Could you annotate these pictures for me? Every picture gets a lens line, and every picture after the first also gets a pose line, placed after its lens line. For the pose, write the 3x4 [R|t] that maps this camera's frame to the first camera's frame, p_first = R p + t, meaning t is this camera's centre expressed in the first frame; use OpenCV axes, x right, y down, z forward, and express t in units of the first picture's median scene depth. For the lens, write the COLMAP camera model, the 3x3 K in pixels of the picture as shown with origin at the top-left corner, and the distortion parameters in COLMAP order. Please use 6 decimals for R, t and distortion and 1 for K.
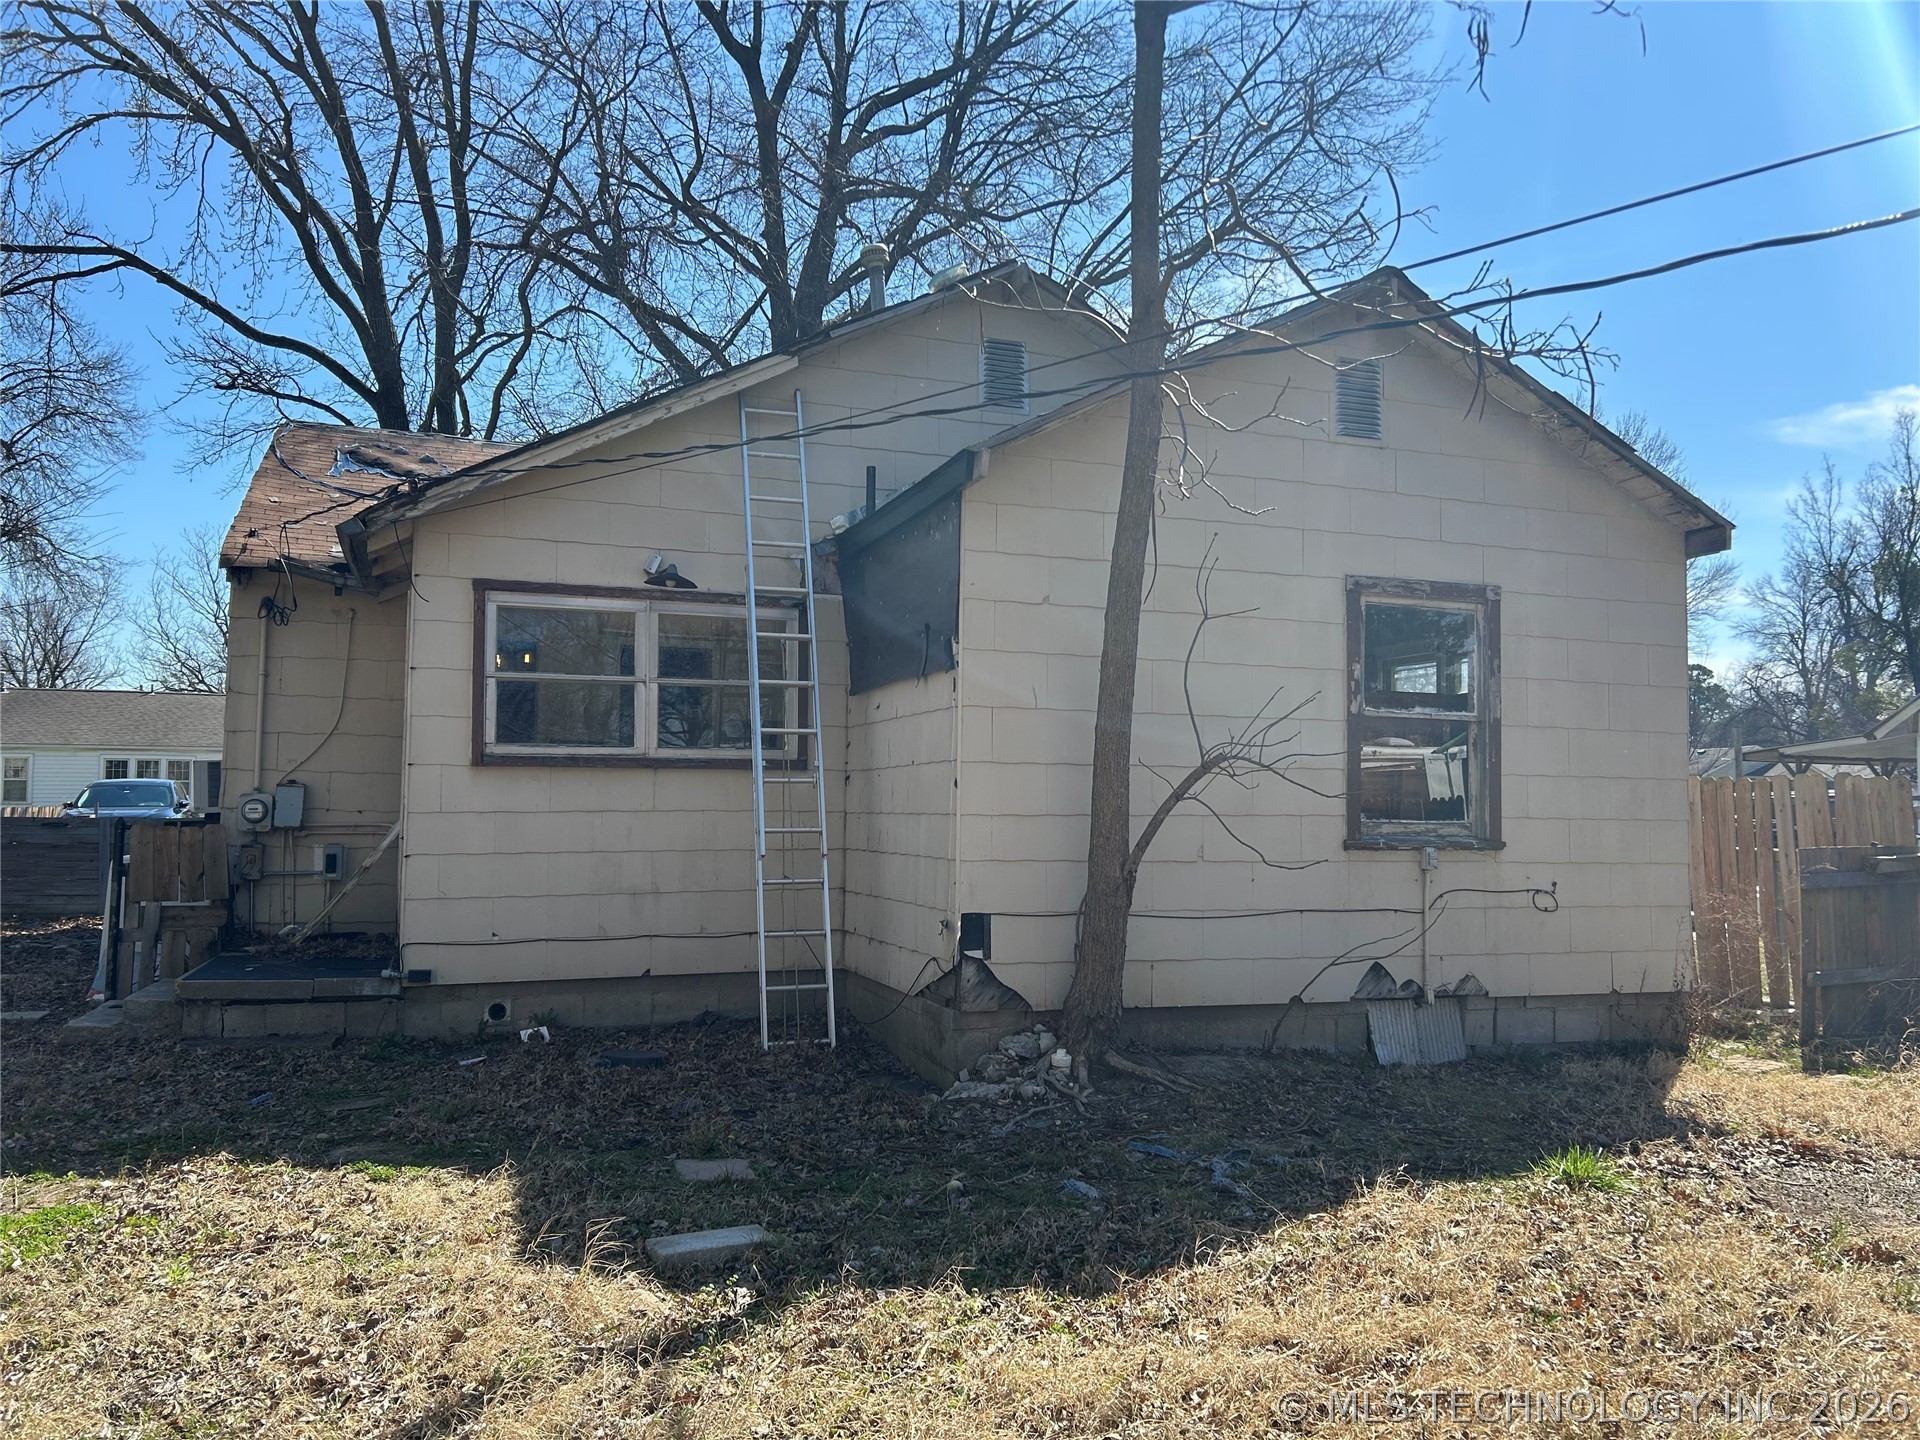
lens RADIAL K [[1462.6, 0, 960.0], [0, 1462.6, 720.0], [0, 0, 1]] dist [0.041363, -0.033806]
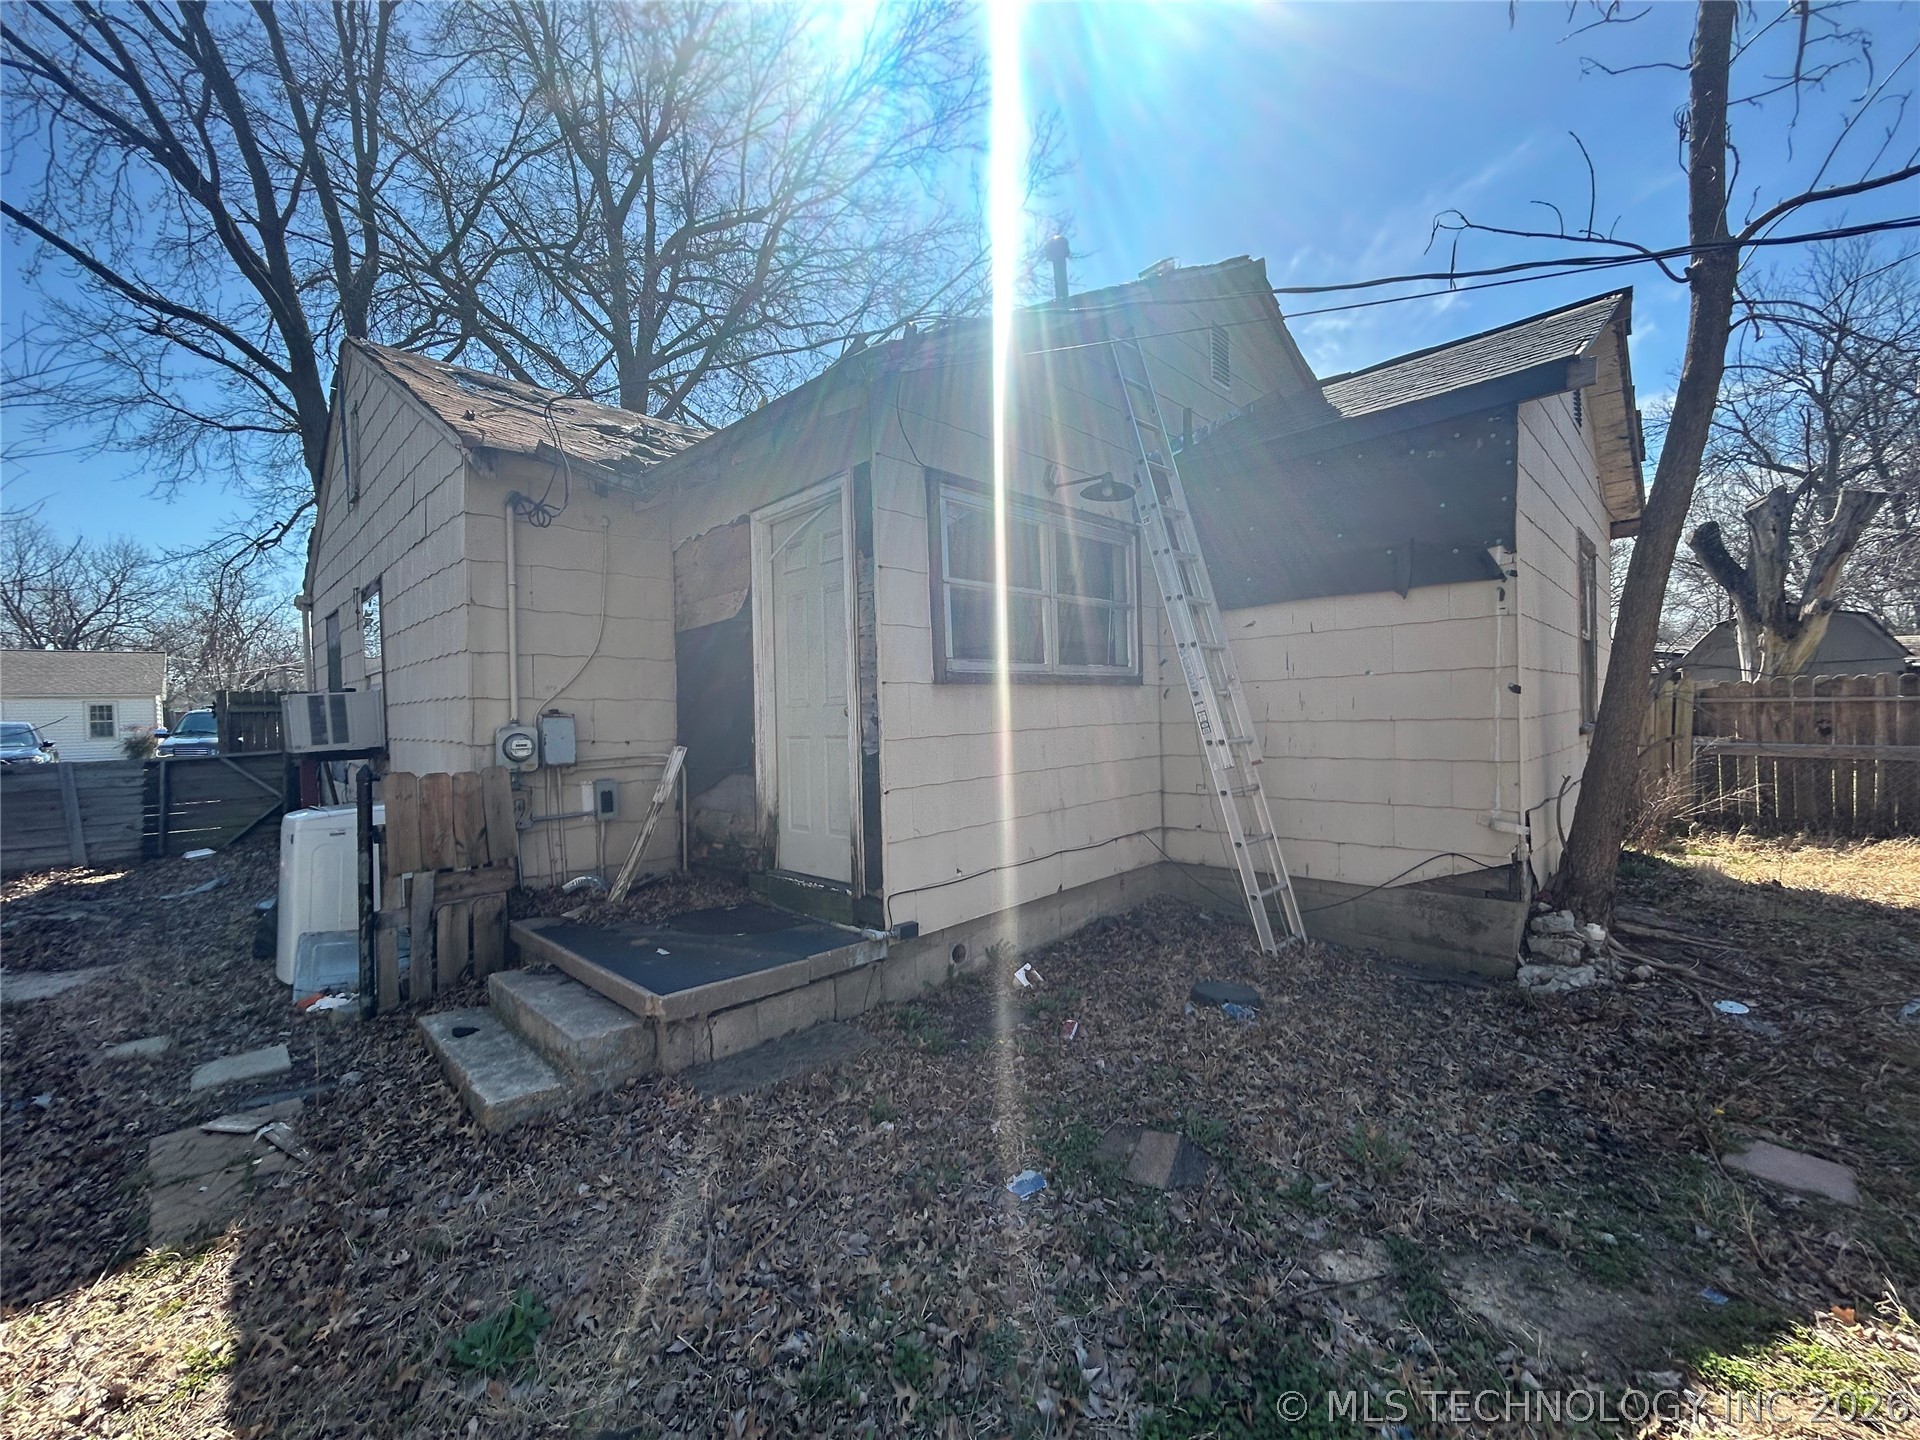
lens RADIAL K [[780.1, 0, 960.0], [0, 780.1, 720.0], [0, 0, 1]] dist [0.000448, 0.000043]
pose [[0.900855, -0.036690, 0.432567, -0.452850], [0.009196, 0.997811, 0.065481, 0.019372], [-0.434023, -0.055011, 0.899221, 0.500979]]
